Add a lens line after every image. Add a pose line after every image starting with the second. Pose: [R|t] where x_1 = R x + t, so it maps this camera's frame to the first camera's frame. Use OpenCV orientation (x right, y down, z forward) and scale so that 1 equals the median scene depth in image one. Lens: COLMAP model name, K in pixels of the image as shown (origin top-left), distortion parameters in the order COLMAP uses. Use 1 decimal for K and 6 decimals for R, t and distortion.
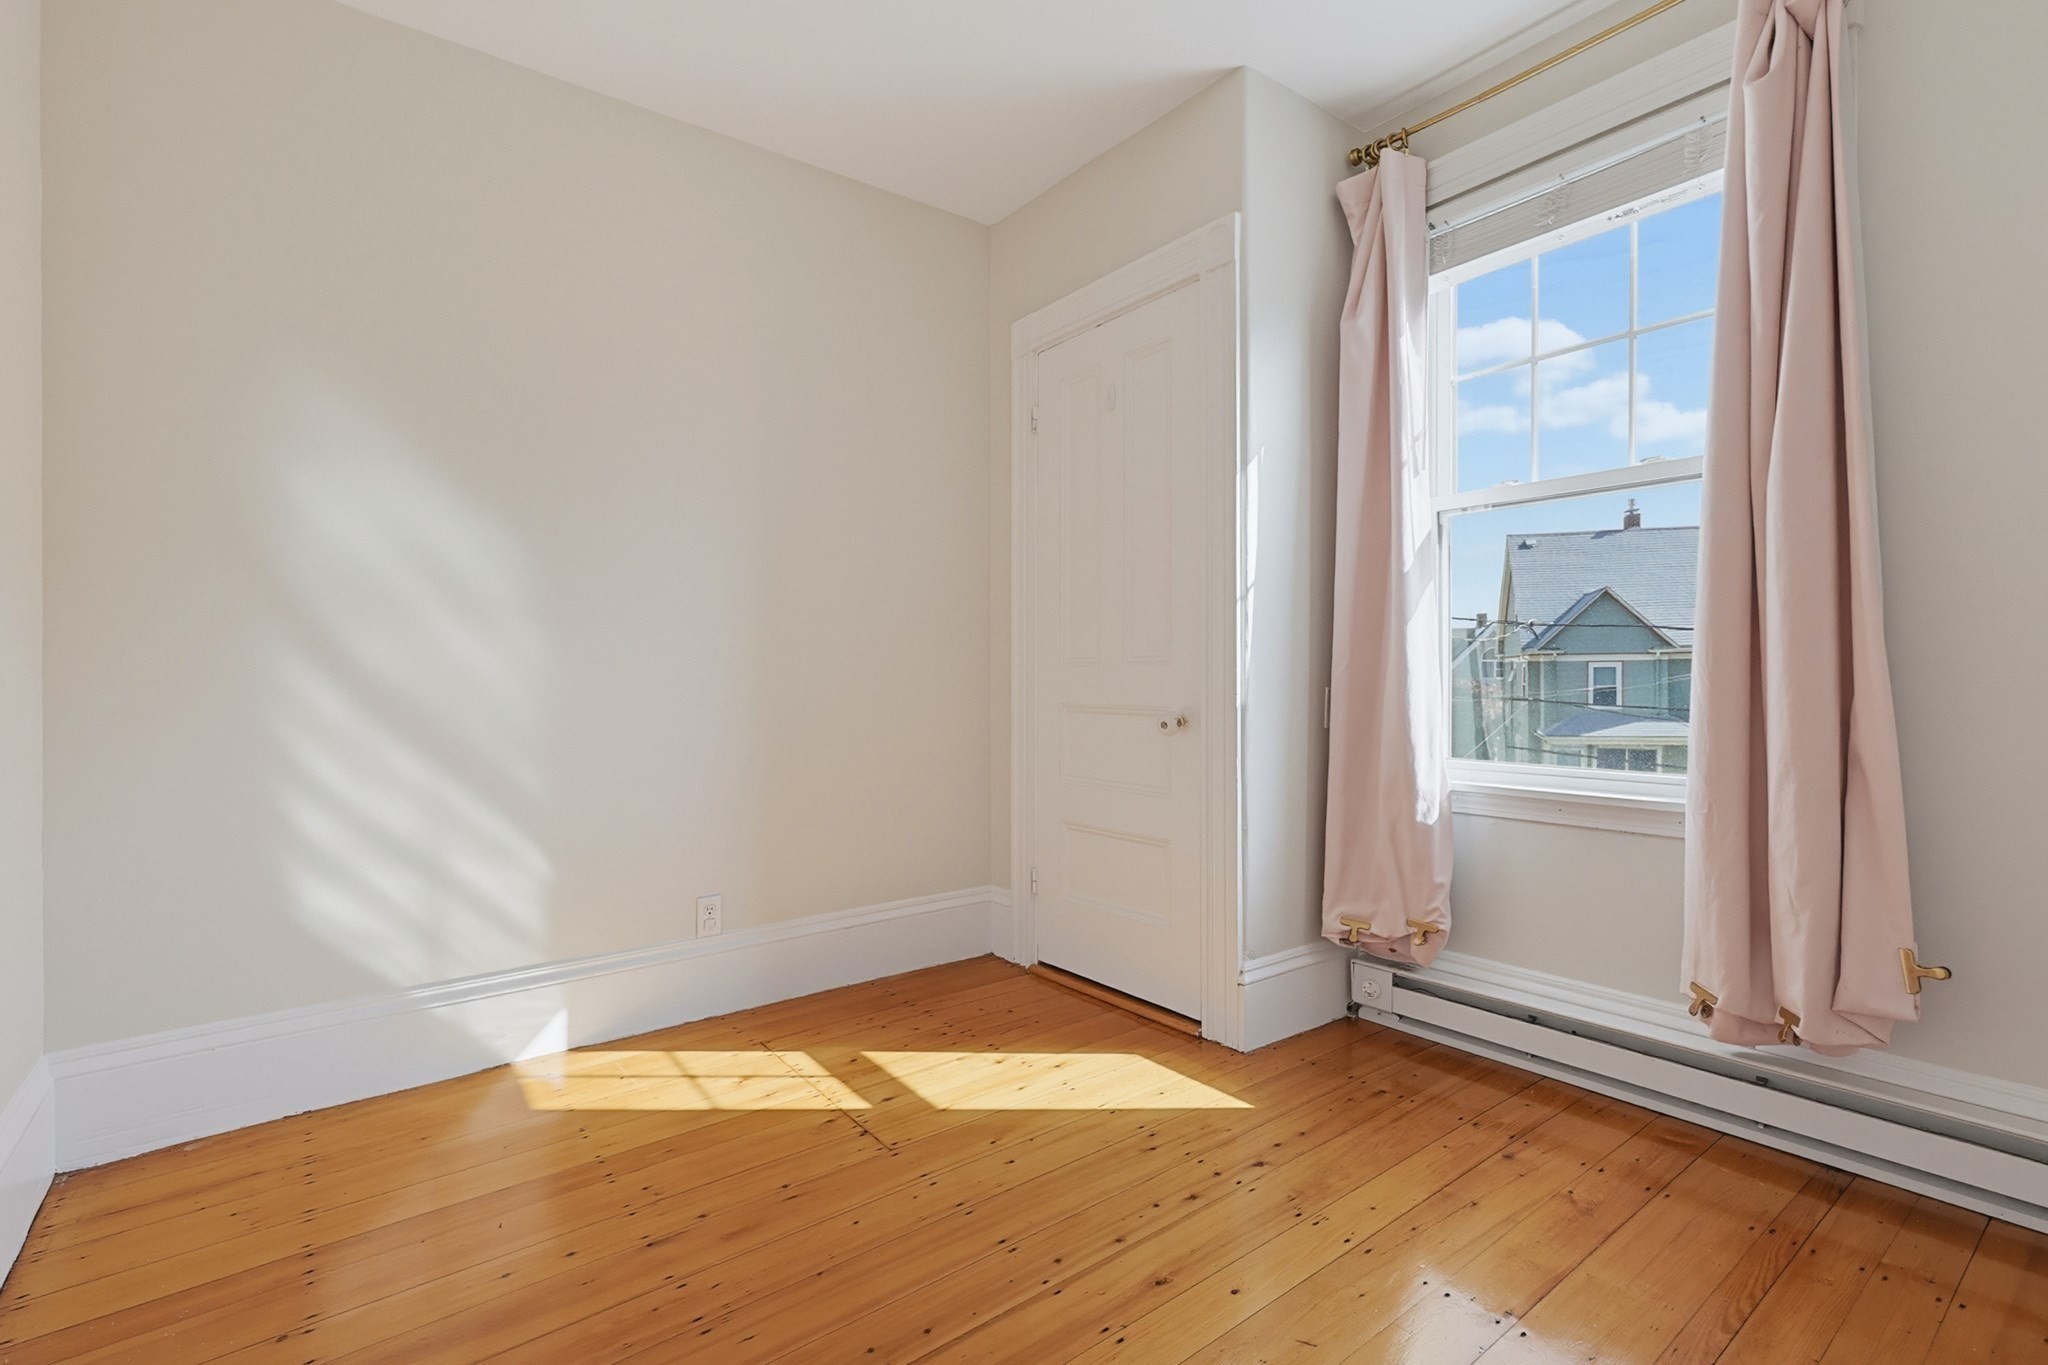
lens RADIAL K [[858.9, 0, 1076.1], [0, 858.9, 683.3], [0, 0, 1]] dist [0.001083, 0.000082]
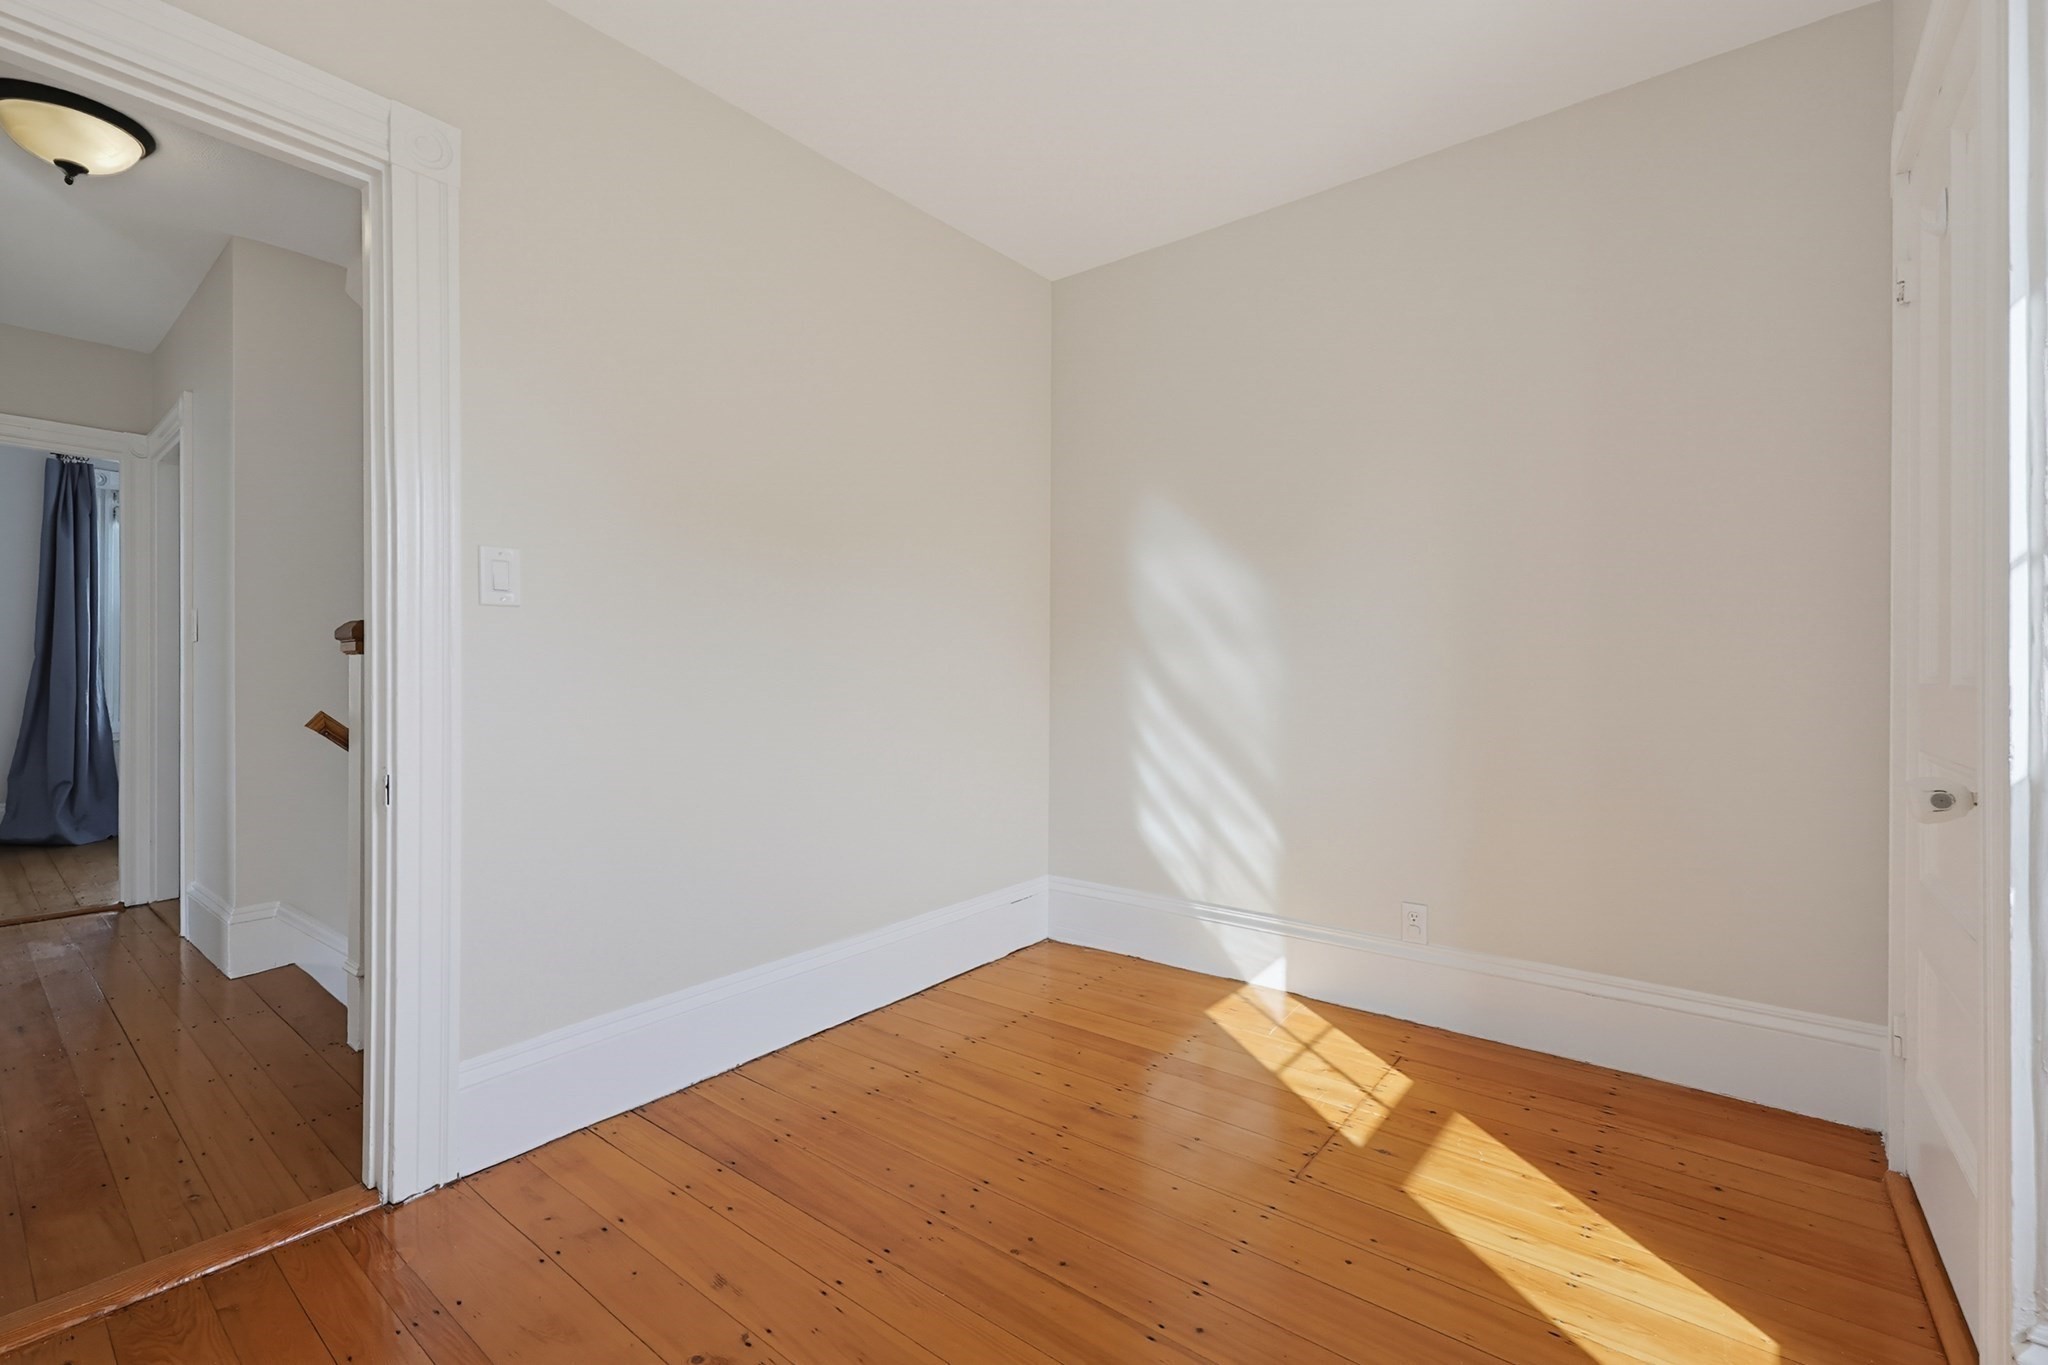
lens RADIAL K [[858.9, 0, 1076.1], [0, 858.9, 683.3], [0, 0, 1]] dist [0.001083, 0.000082]
pose [[0.295375, 0.020268, -0.955166, 0.508434], [-0.021232, 0.999667, 0.014647, -0.025910], [0.955146, 0.015954, 0.295707, 0.363677]]
